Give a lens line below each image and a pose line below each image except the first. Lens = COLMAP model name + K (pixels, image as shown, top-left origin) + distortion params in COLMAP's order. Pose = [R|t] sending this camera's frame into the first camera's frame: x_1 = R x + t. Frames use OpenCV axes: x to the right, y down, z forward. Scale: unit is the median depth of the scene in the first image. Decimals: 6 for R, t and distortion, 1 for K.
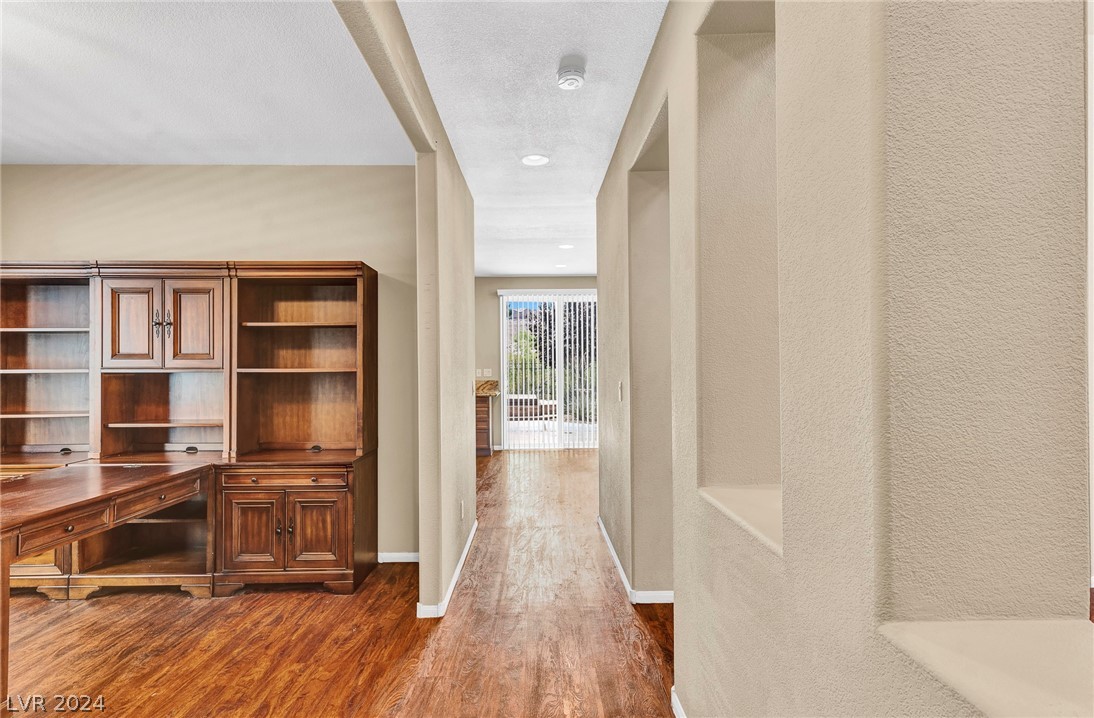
lens RADIAL K [[515.0, 0, 552.6], [0, 515.0, 357.1], [0, 0, 1]] dist [0.003366, -0.000089]
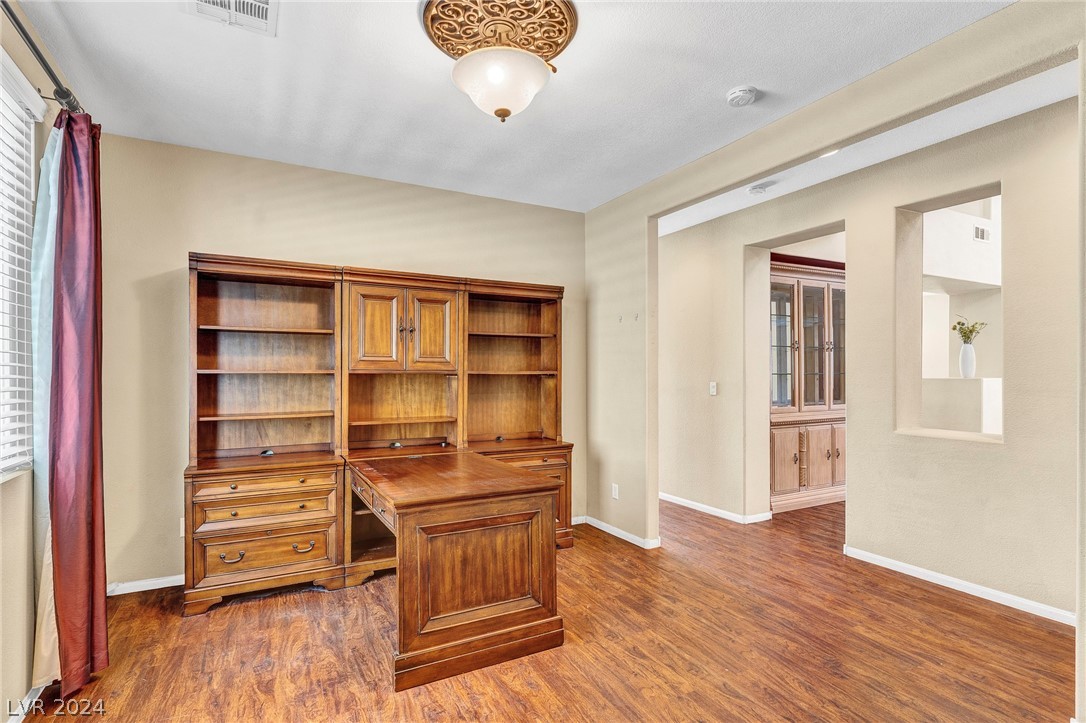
lens RADIAL K [[514.8, 0, 546.0], [0, 514.8, 365.0], [0, 0, 1]] dist [0.001651, -0.000175]
pose [[0.902063, 0.012467, 0.431424, -0.887454], [-0.011122, 0.999922, -0.005641, 0.013572], [-0.431461, 0.000290, 0.902132, -0.110254]]
